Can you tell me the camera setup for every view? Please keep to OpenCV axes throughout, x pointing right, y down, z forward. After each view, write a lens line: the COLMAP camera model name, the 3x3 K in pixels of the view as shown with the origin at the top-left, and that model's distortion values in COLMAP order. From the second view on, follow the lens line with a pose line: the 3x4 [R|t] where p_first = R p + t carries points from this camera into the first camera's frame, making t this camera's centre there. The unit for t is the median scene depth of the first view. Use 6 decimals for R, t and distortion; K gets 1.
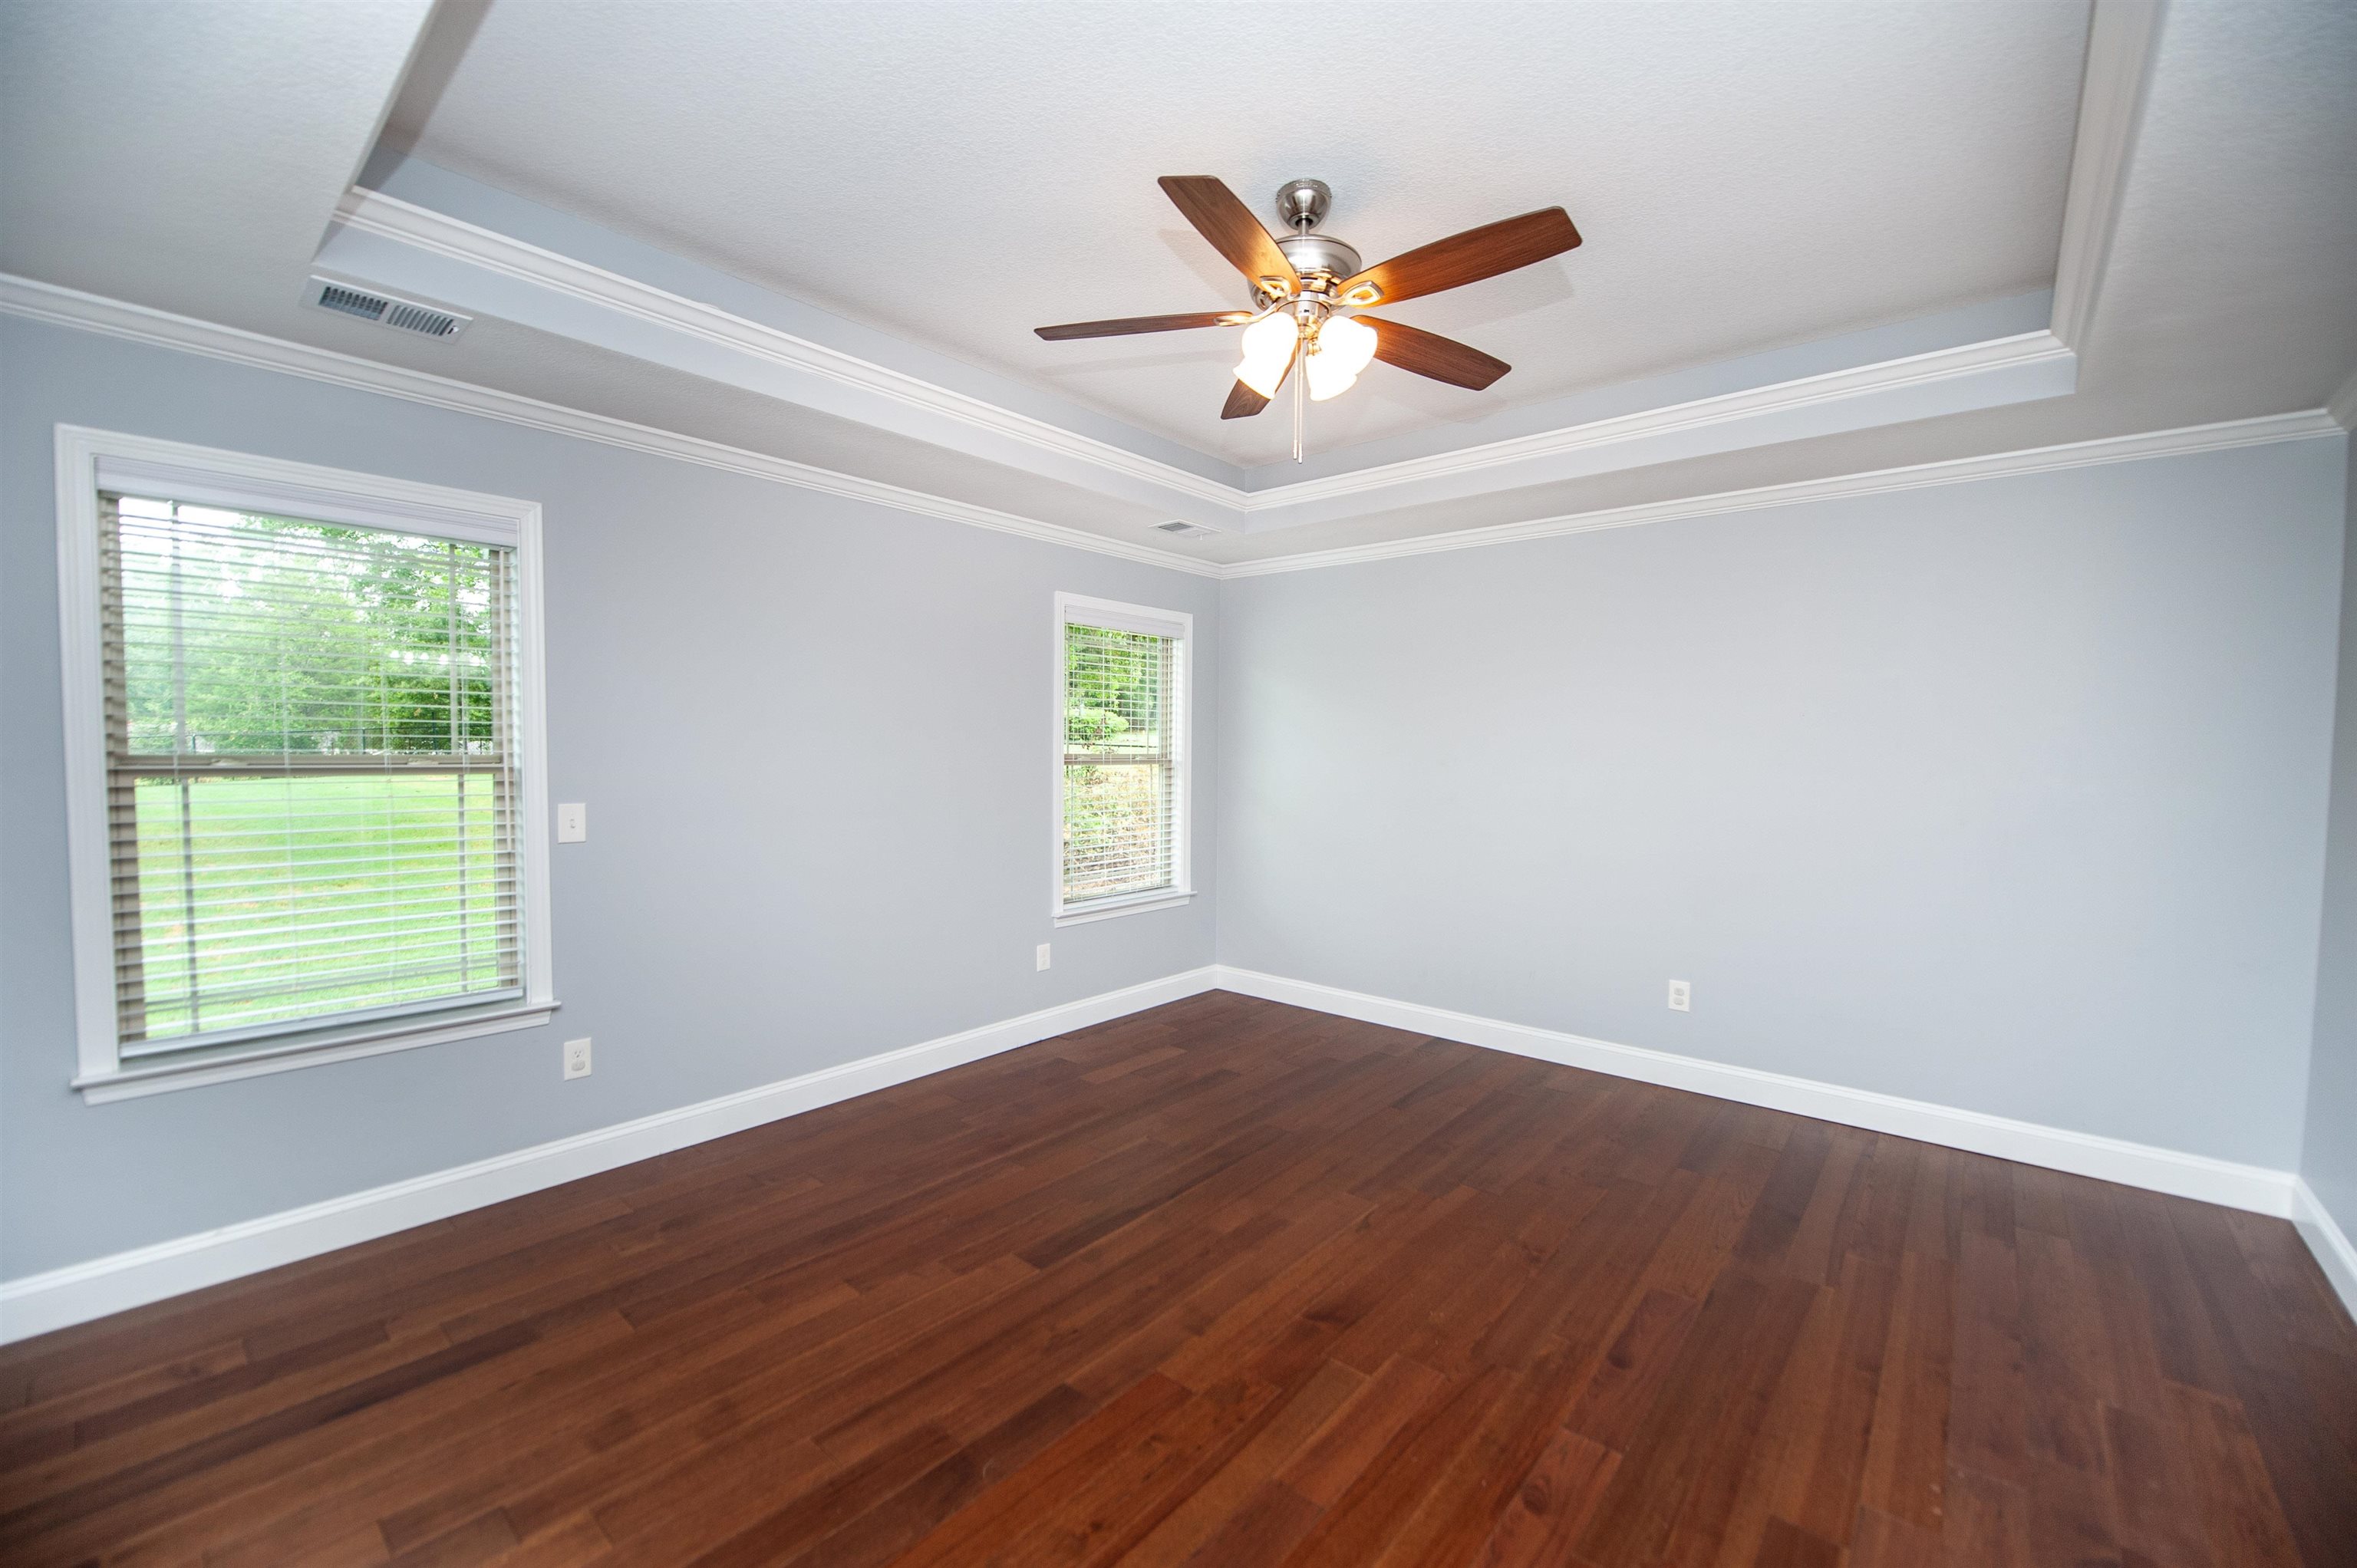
lens RADIAL K [[958.1, 0, 1184.0], [0, 958.1, 763.5], [0, 0, 1]] dist [-0.009846, -0.003545]
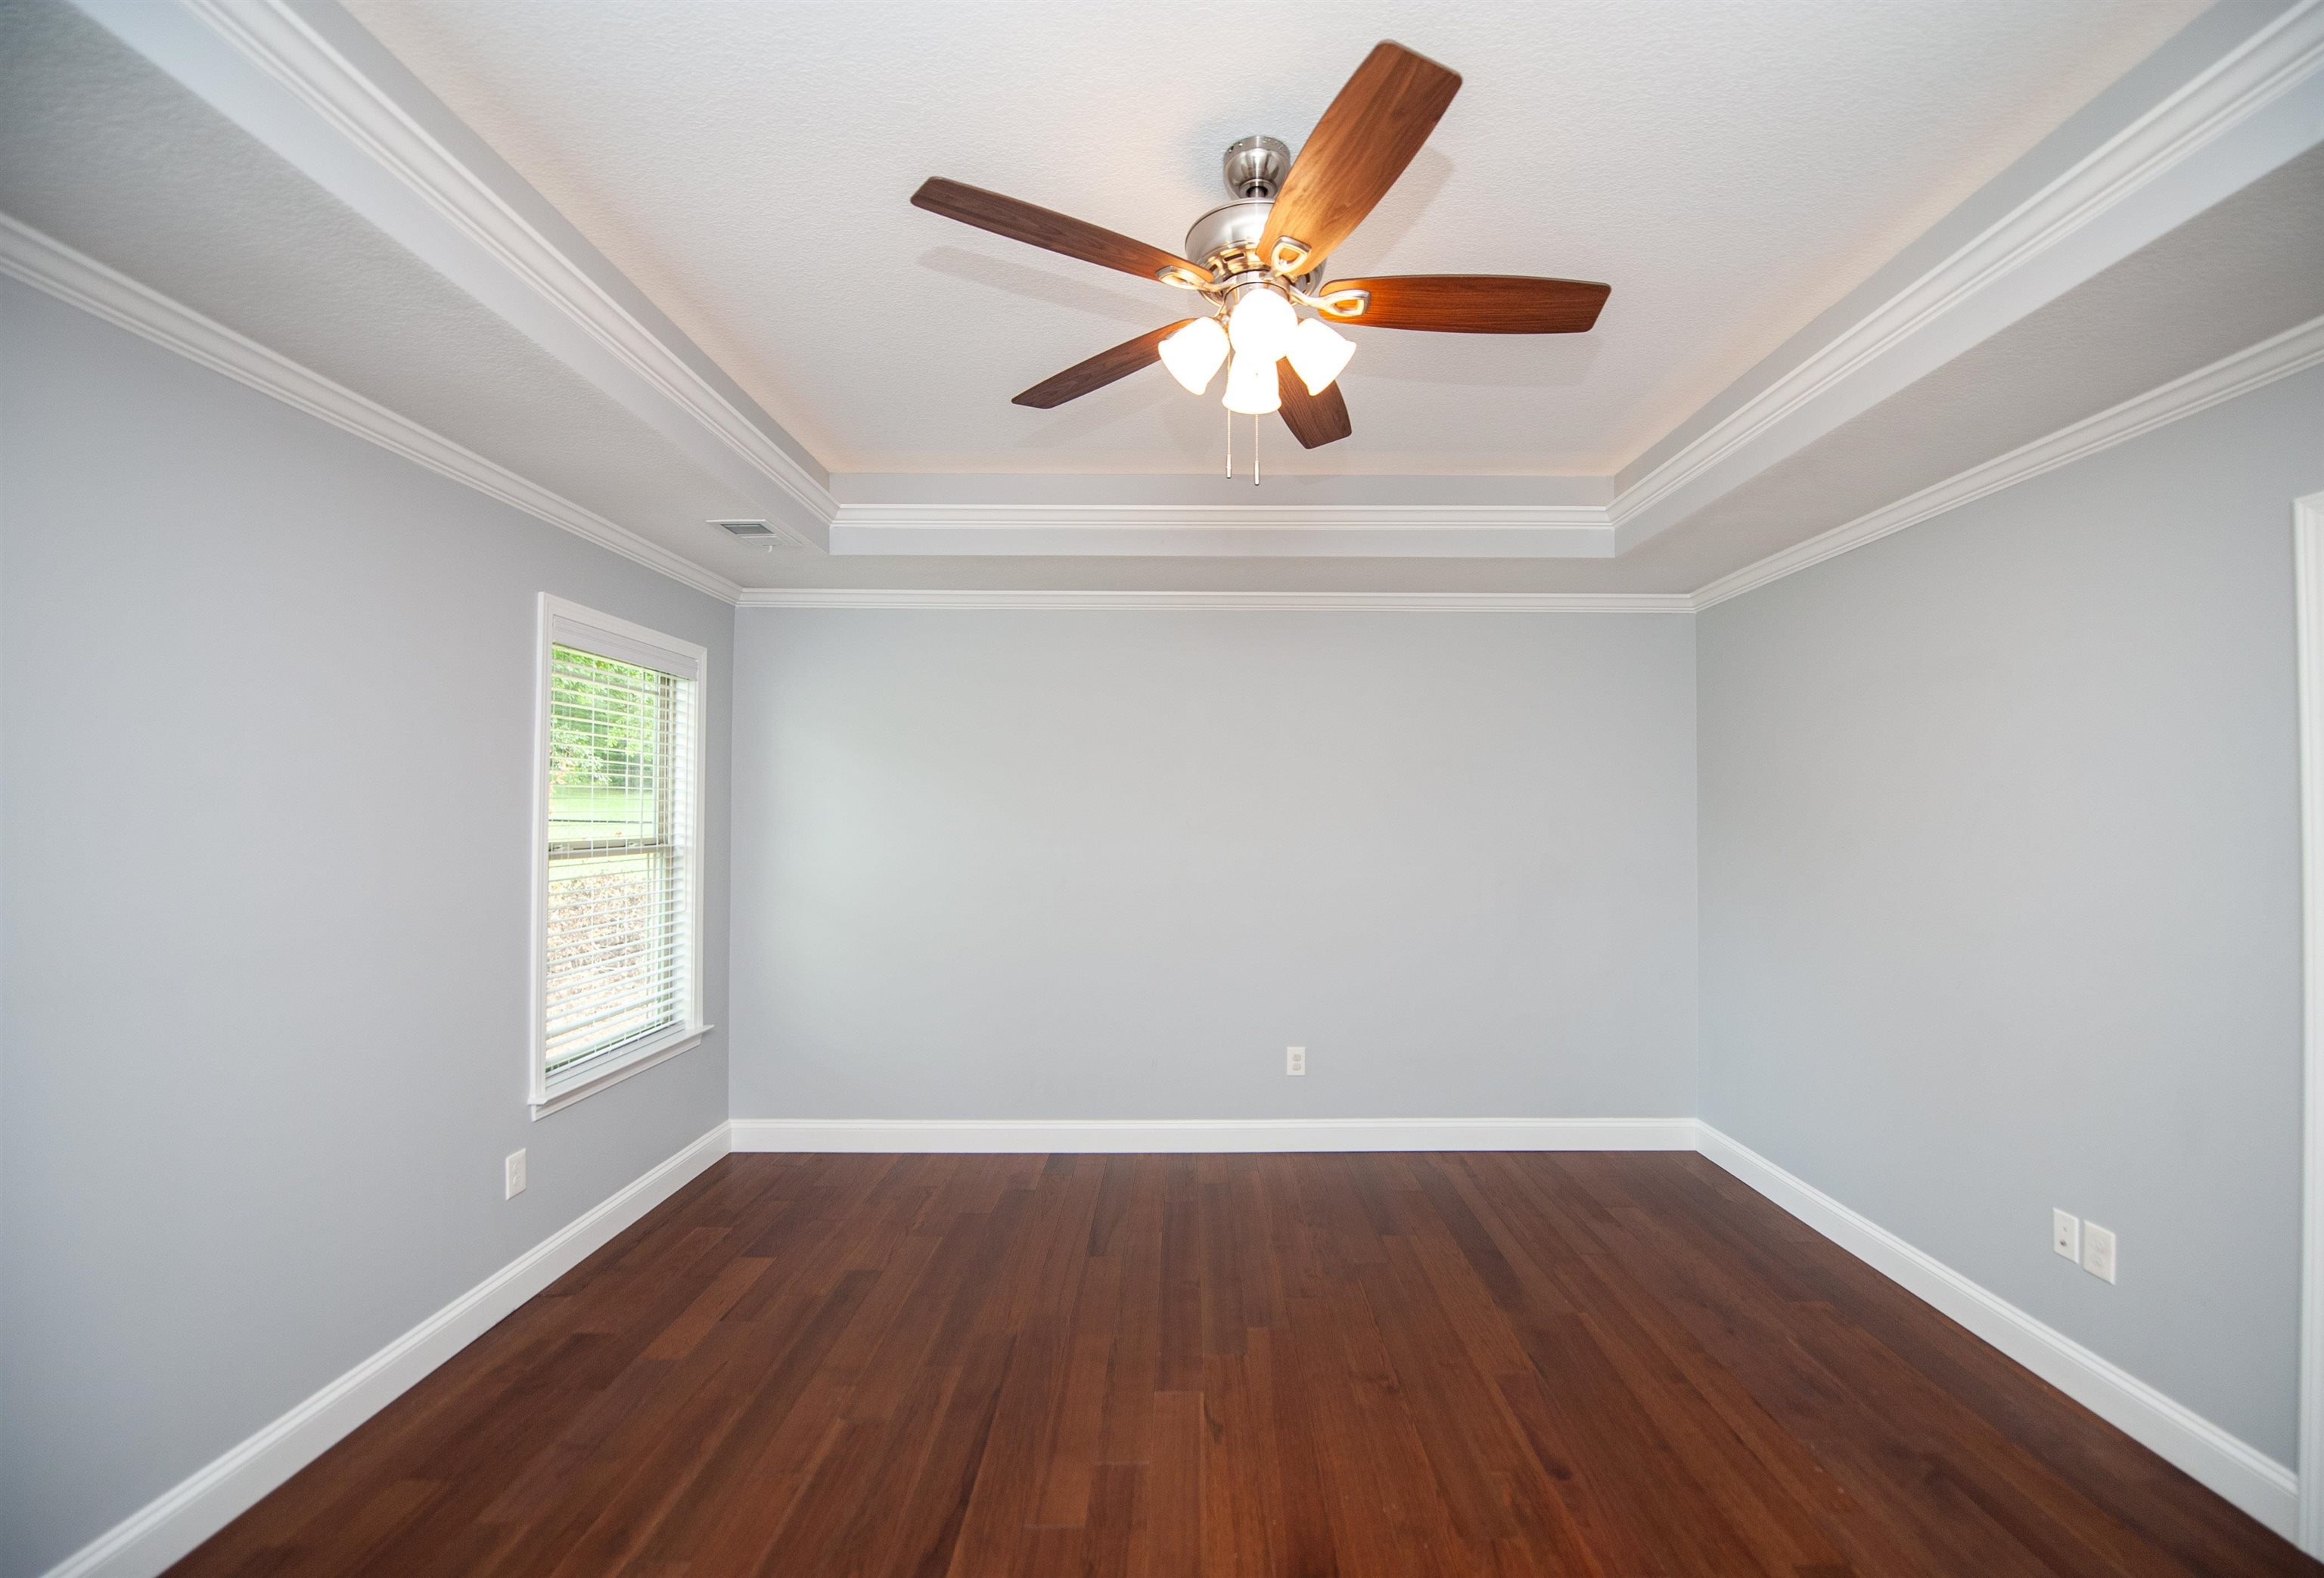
lens RADIAL K [[955.8, 0, 1194.0], [0, 955.8, 774.3], [0, 0, 1]] dist [-0.013163, -0.000978]
pose [[0.751071, 0.021107, 0.659884, -0.323820], [0.017877, 0.998472, -0.052284, -0.022422], [-0.659980, 0.051066, 0.749546, 0.340861]]
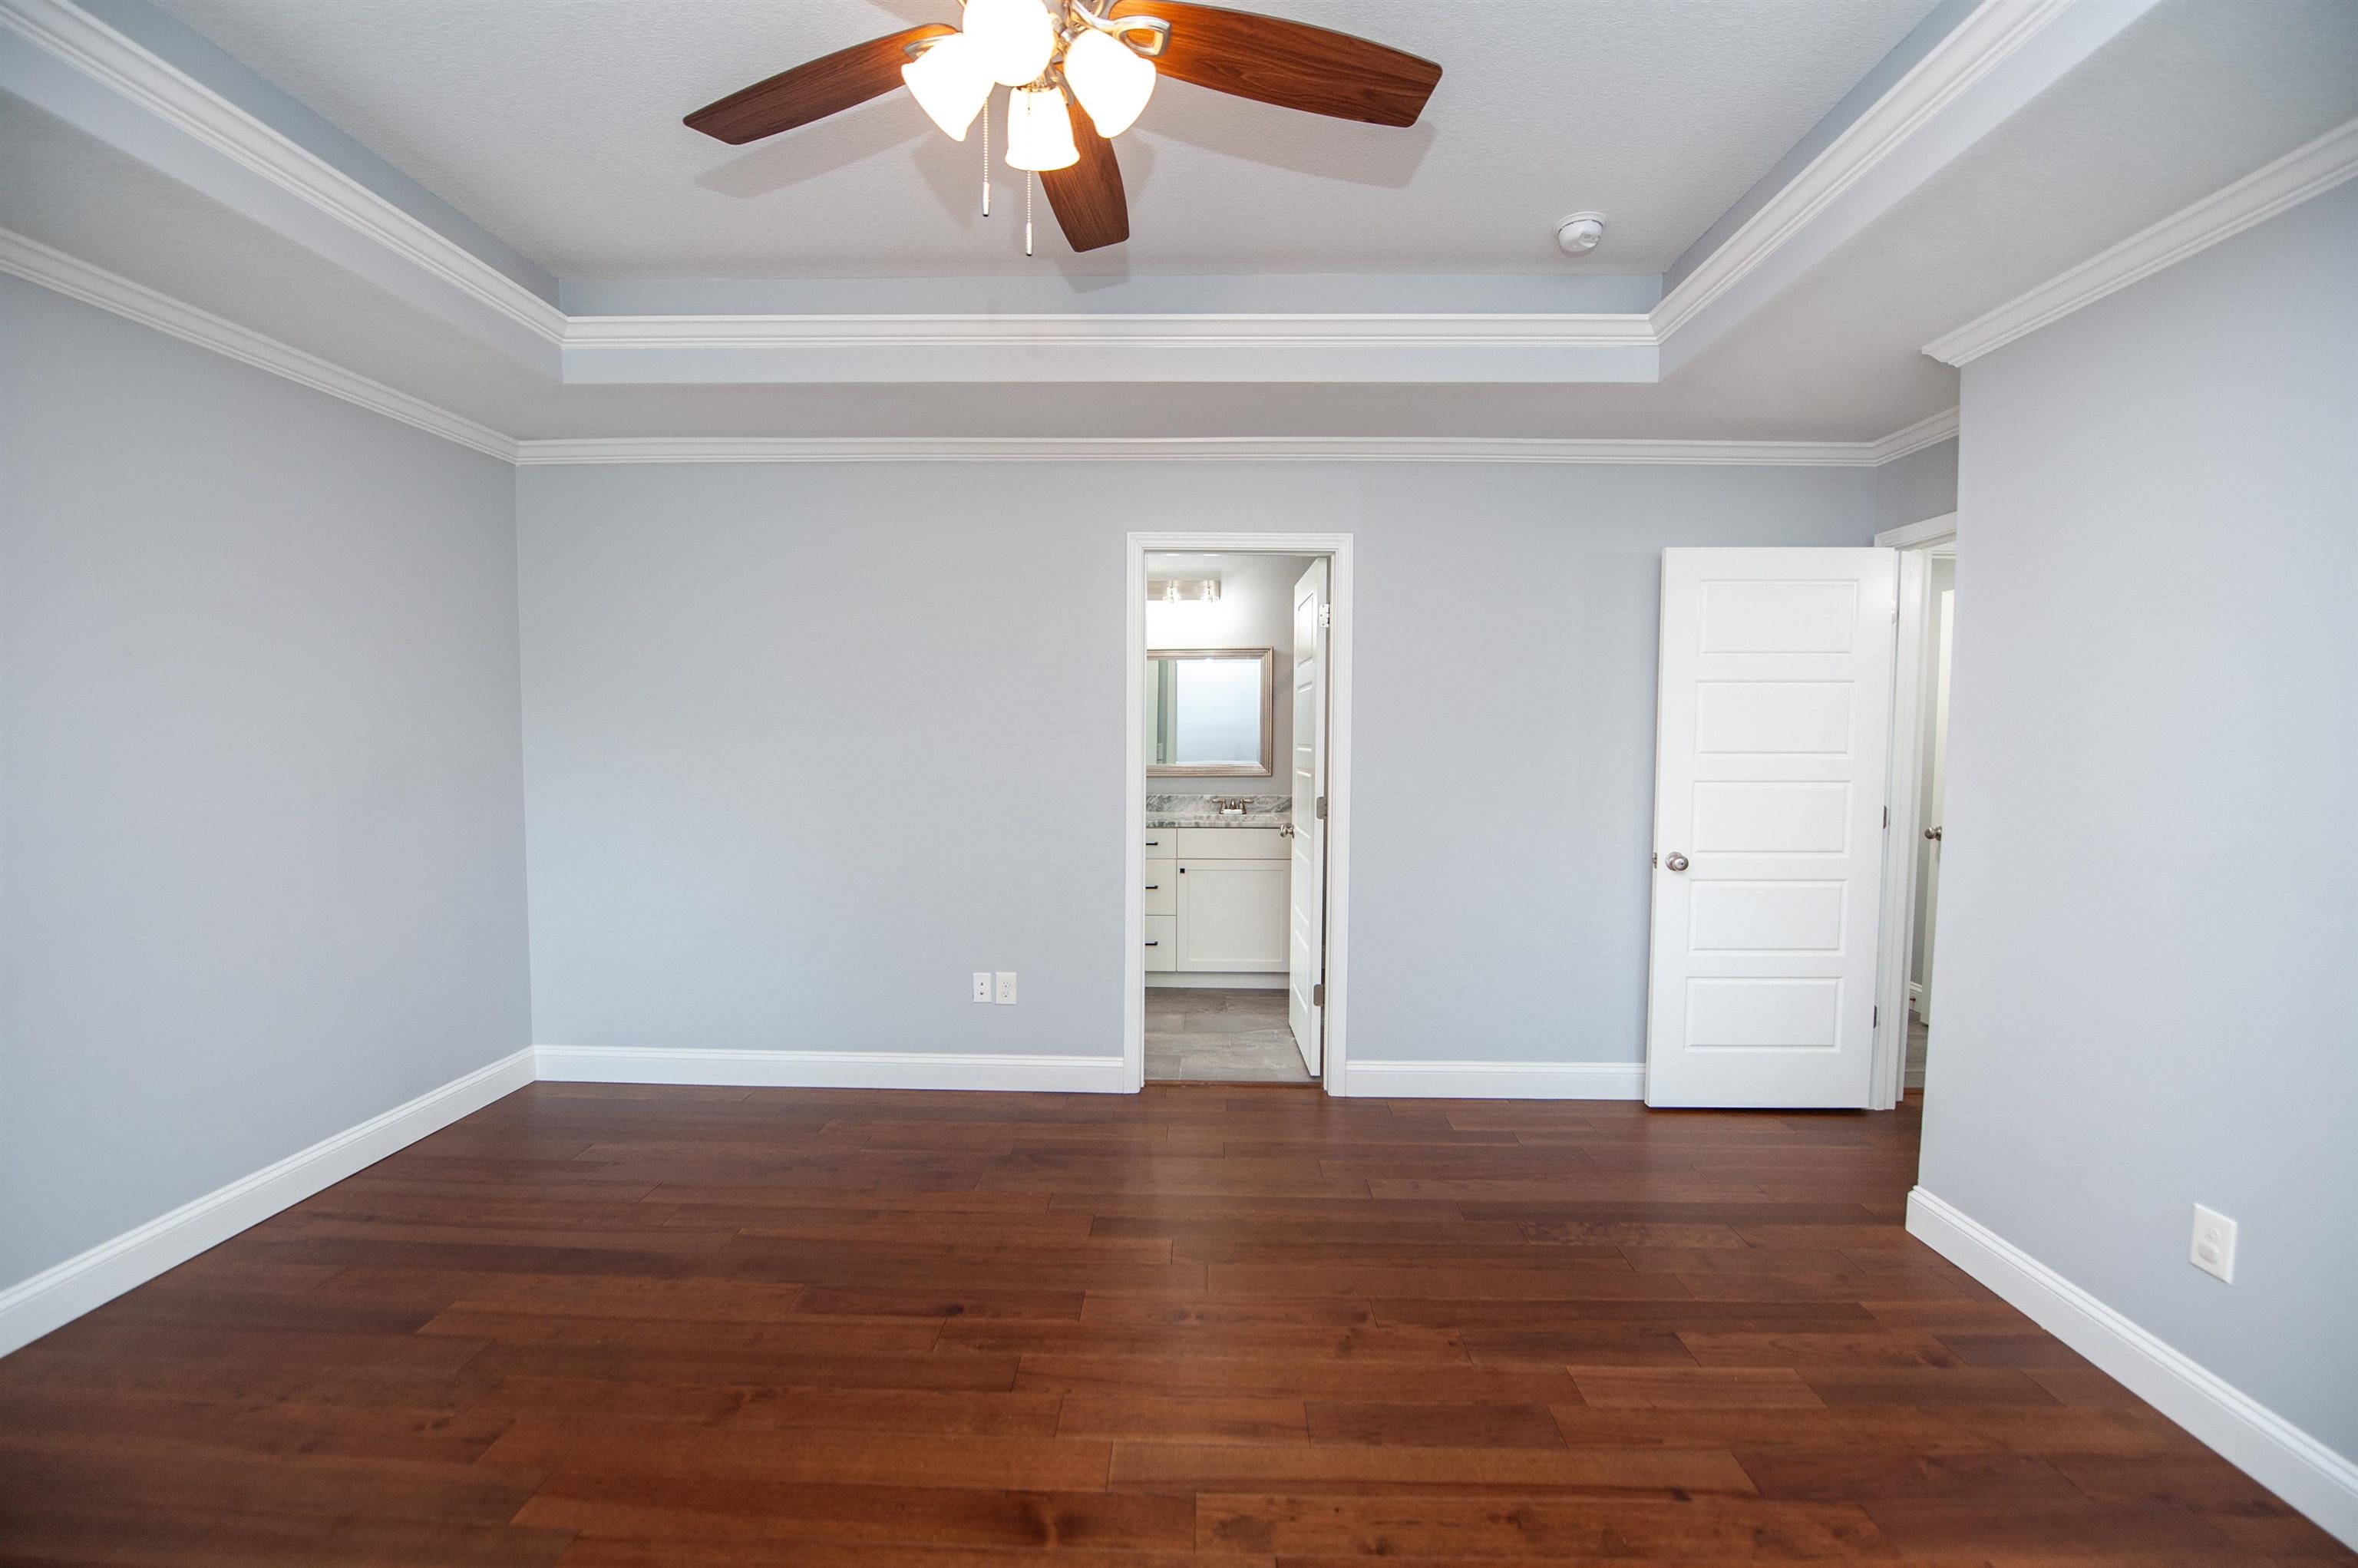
lens RADIAL K [[958.5, 0, 1196.5], [0, 958.5, 777.6], [0, 0, 1]] dist [-0.009846, -0.003545]
pose [[-0.634401, -0.051874, 0.771261, -0.330931], [0.002568, 0.997599, 0.069209, -0.012144], [-0.773000, 0.045887, -0.632745, 0.986352]]
